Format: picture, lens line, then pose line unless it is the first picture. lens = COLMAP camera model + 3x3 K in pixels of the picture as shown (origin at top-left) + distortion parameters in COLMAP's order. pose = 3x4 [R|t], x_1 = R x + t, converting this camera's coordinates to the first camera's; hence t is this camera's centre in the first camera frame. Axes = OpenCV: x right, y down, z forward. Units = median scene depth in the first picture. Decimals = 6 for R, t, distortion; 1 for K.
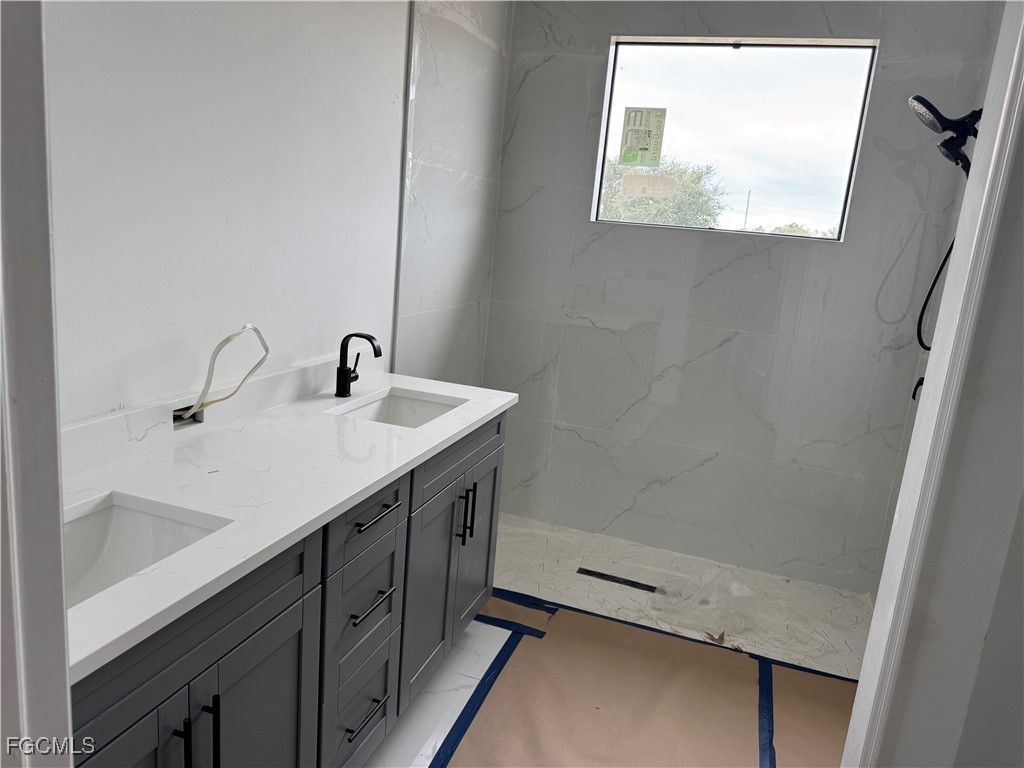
lens RADIAL K [[720.1, 0, 512.0], [0, 720.1, 384.0], [0, 0, 1]] dist [0.093350, -0.152716]
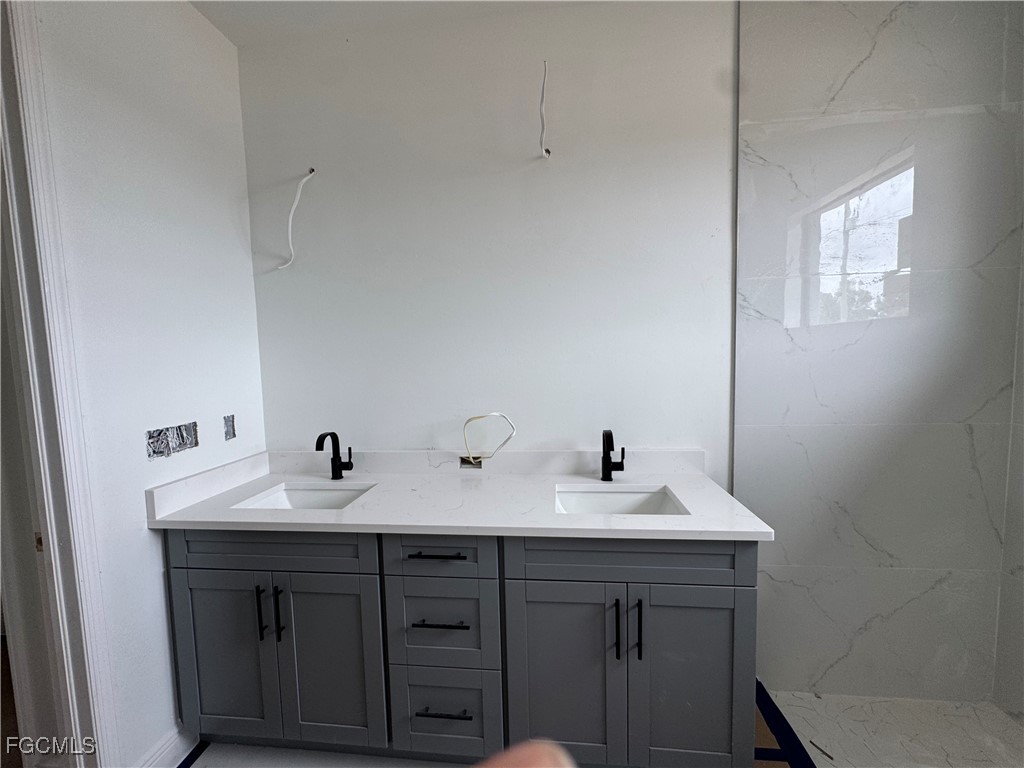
lens RADIAL K [[416.8, 0, 512.0], [0, 416.8, 384.0], [0, 0, 1]] dist [-0.010690, -0.000043]
pose [[0.215557, -0.018194, -0.976322, 0.434463], [-0.165392, 0.984701, -0.054866, -0.079960], [0.962383, 0.173303, 0.209250, 0.674104]]
